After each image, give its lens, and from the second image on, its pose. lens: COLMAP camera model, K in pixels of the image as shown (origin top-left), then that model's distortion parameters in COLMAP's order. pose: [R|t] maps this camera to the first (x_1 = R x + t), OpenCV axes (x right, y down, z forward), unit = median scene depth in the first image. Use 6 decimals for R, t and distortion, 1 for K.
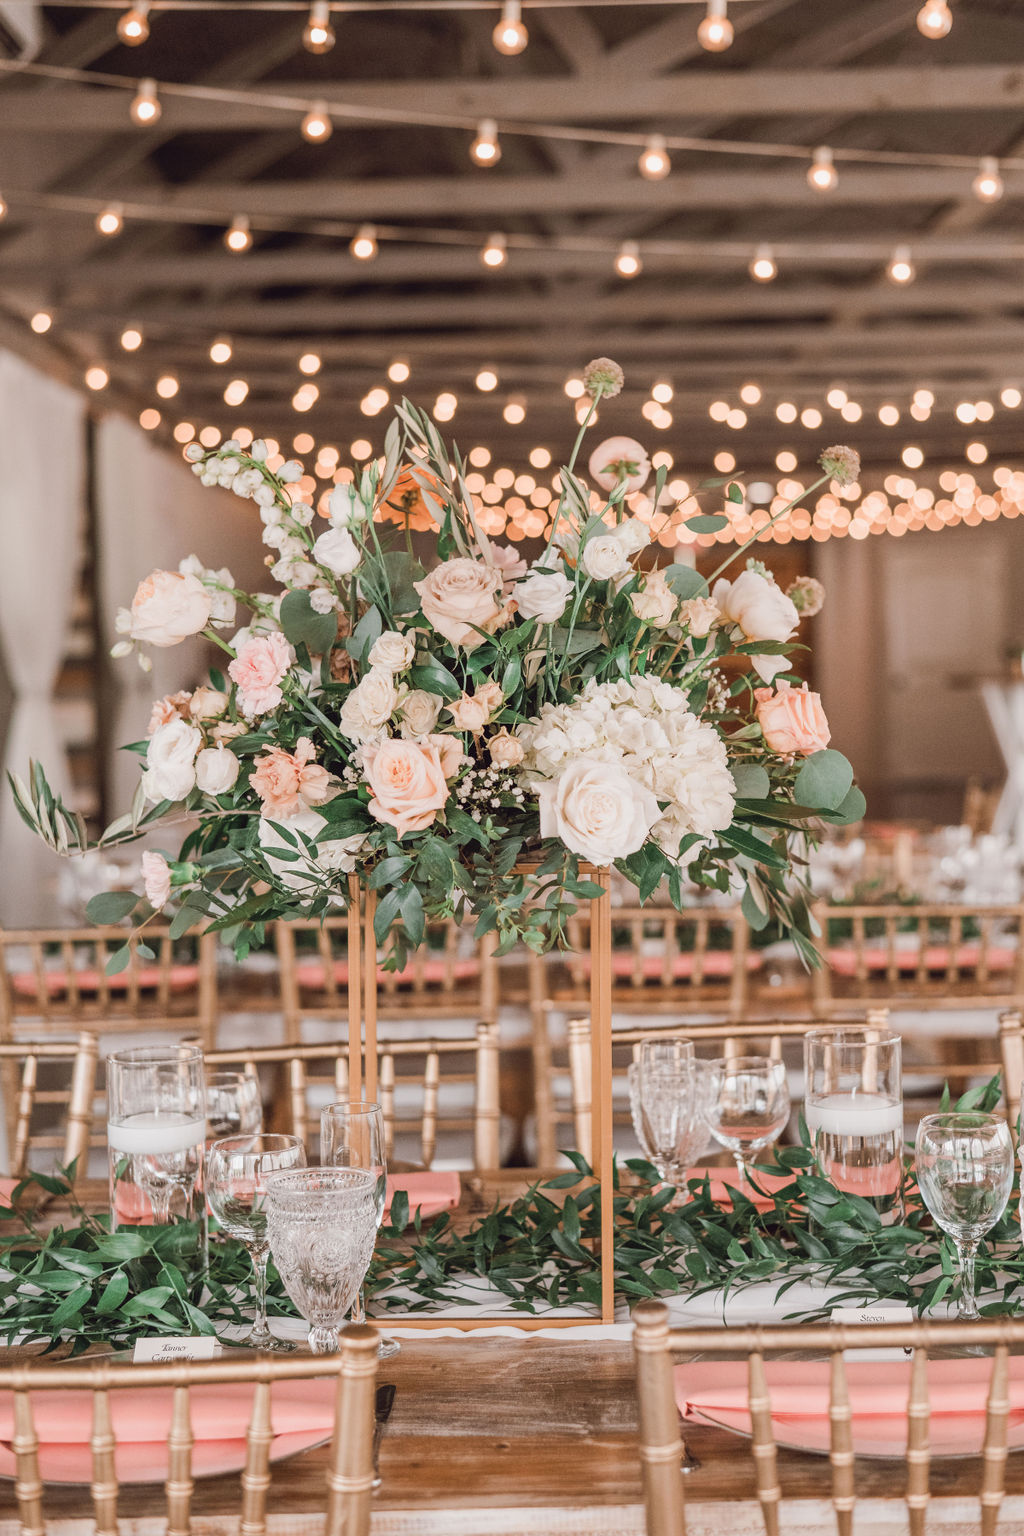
lens RADIAL K [[2206.8, 0, 512.0], [0, 2206.8, 768.0], [0, 0, 1]] dist [-0.009990, 0.034839]
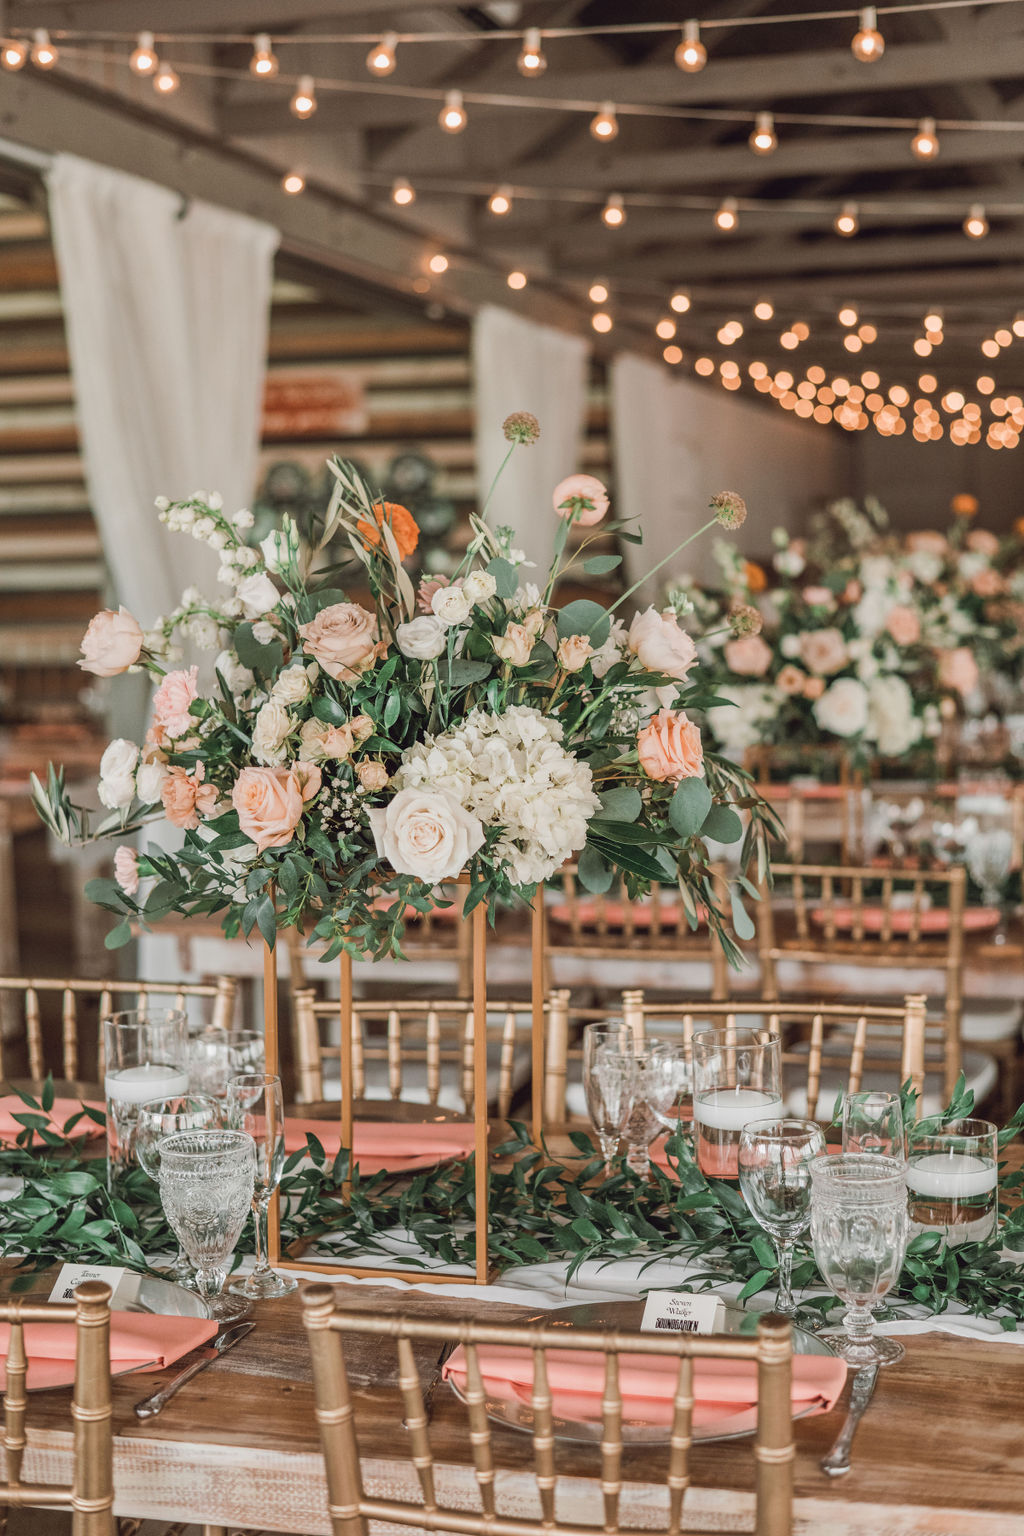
lens RADIAL K [[2078.0, 0, 512.0], [0, 2078.0, 768.0], [0, 0, 1]] dist [-0.008945, -0.008266]
pose [[0.969257, 0.026434, -0.244625, 0.302568], [-0.016000, 0.998879, 0.044544, -0.055936], [0.245528, -0.039261, 0.968594, -0.009147]]
